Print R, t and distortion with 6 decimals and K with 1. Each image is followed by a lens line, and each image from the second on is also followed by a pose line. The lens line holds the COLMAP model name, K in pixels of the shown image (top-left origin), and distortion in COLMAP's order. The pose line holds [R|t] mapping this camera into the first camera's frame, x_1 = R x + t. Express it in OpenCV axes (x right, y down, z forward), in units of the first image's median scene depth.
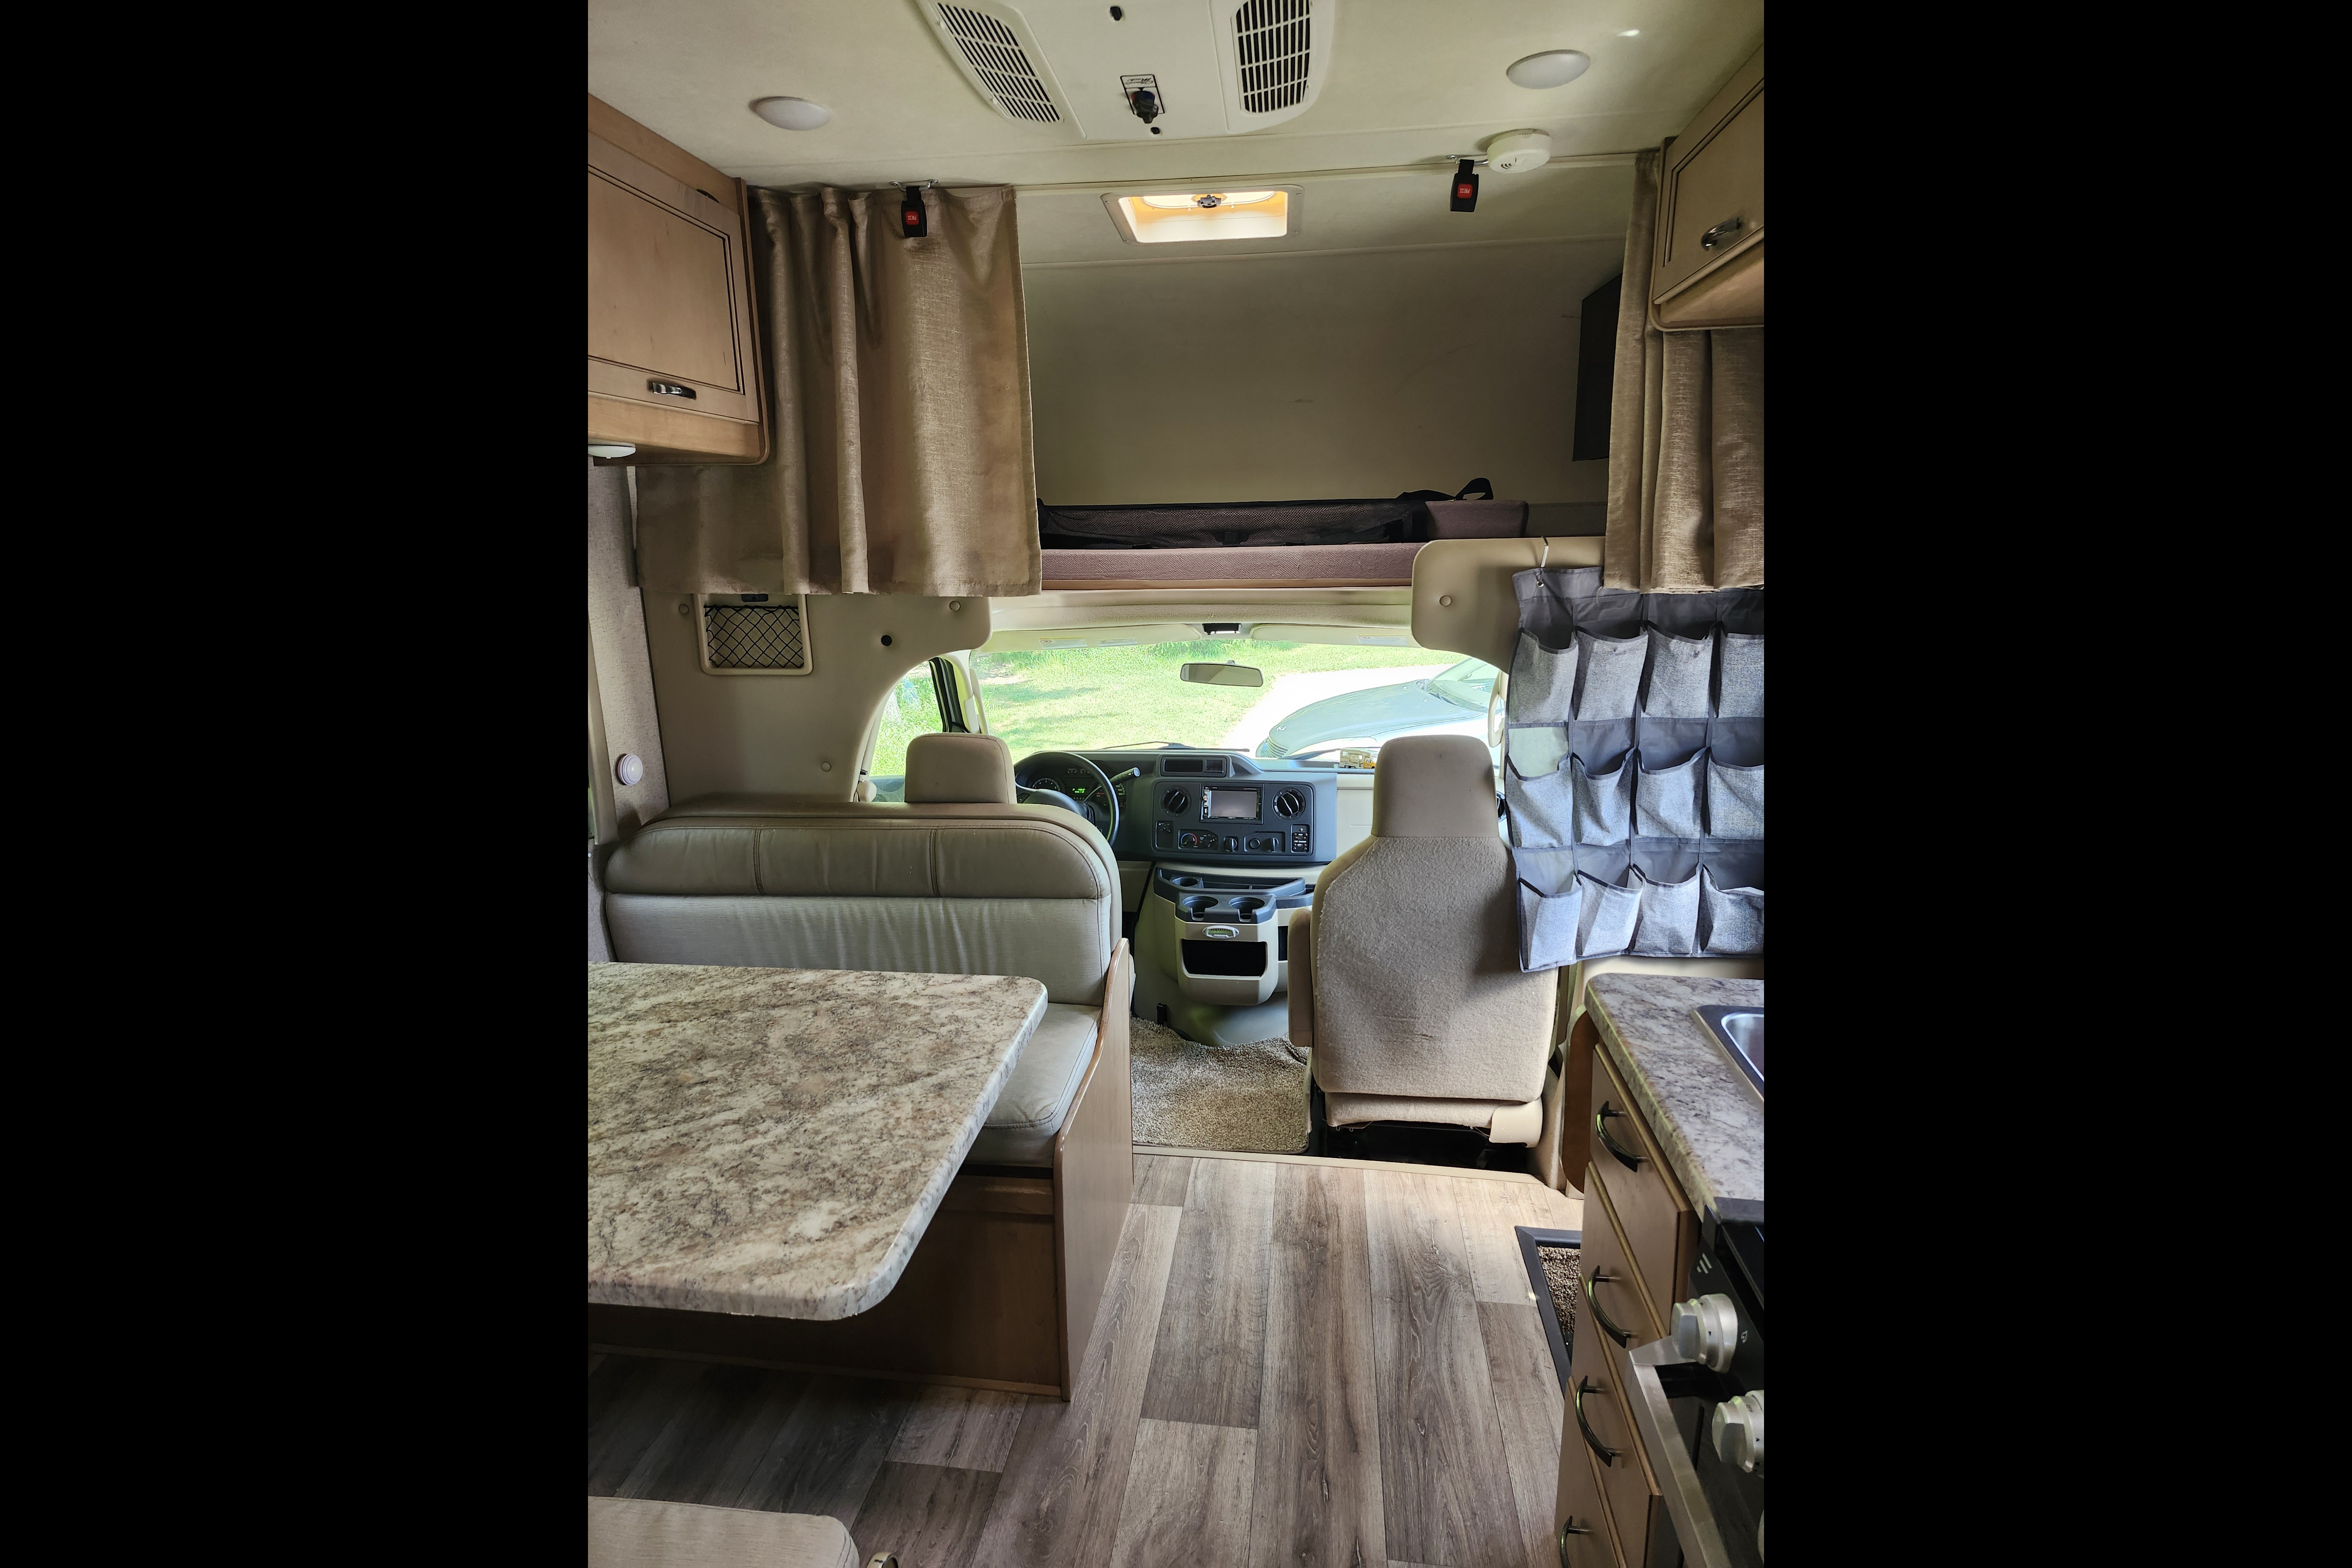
lens RADIAL K [[1118.0, 0, 1184.0], [0, 1118.0, 779.5], [0, 0, 1]] dist [0.013056, -0.005571]
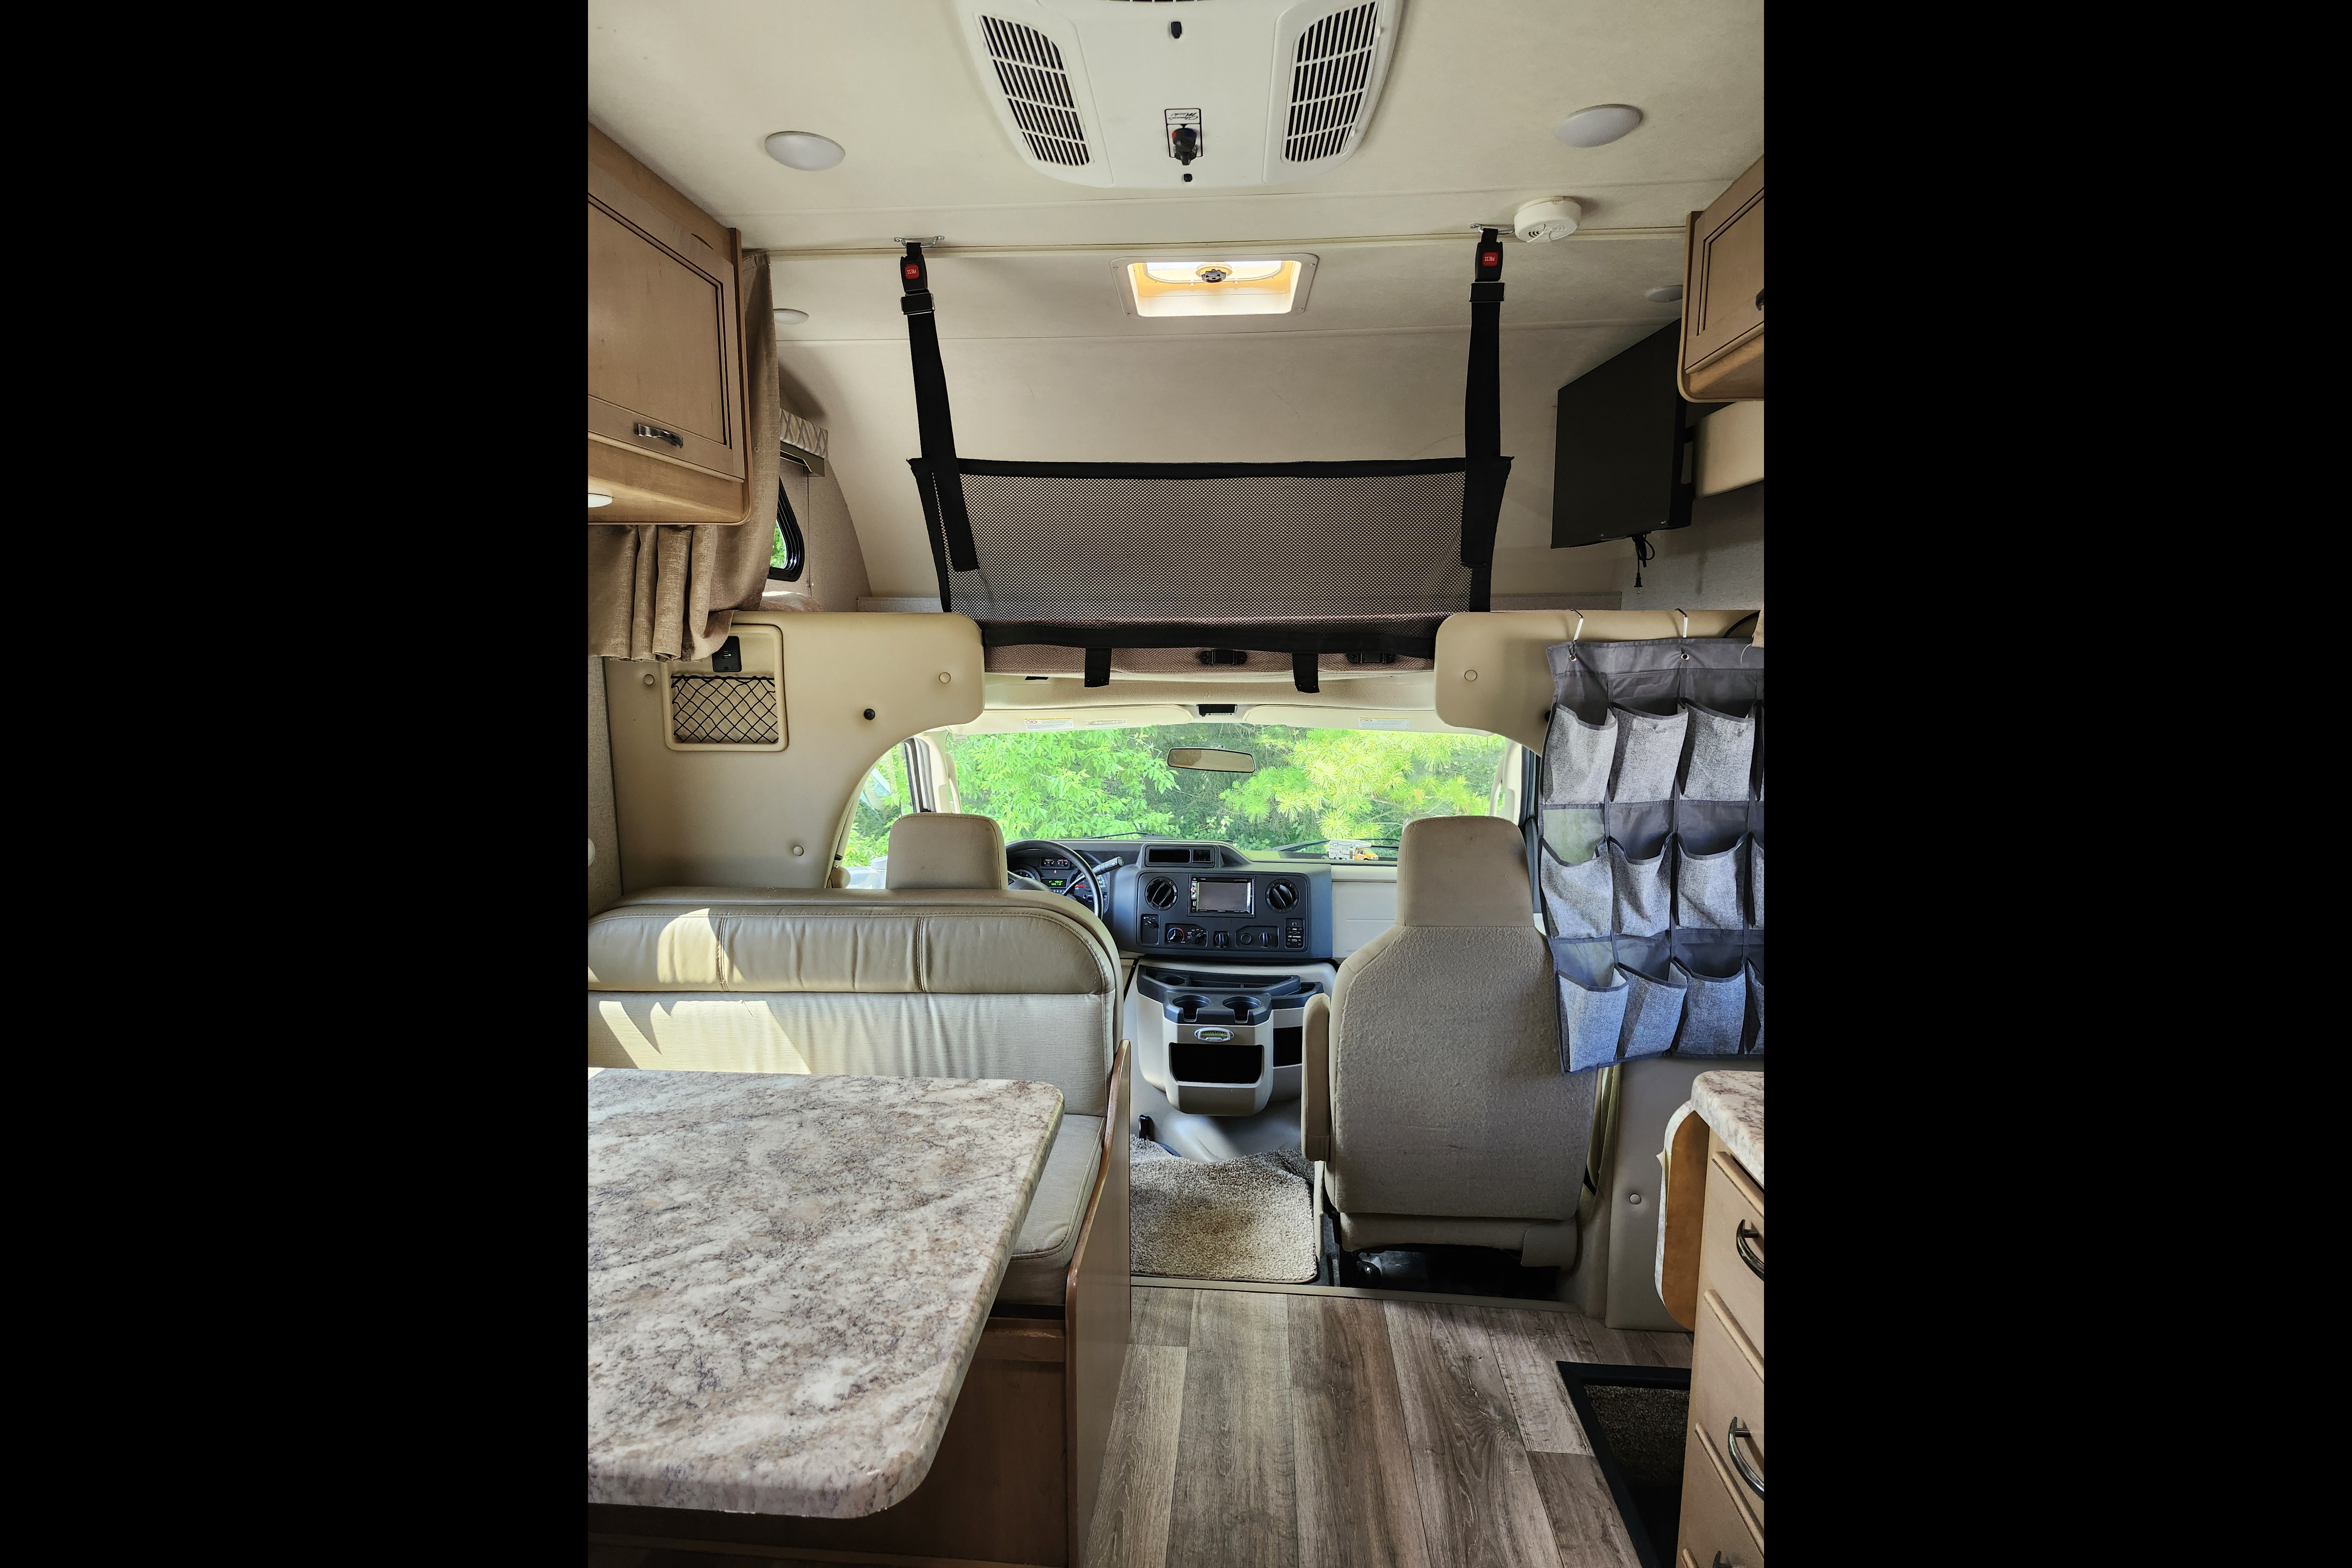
lens RADIAL K [[1118.0, 0, 1170.8], [0, 1118.0, 787.8], [0, 0, 1]] dist [0.013056, -0.005571]
pose [[0.998863, 0.006368, 0.047253, -0.070489], [-0.002132, 0.996016, -0.089153, 0.021244], [-0.047632, 0.088951, 0.994896, 0.082907]]
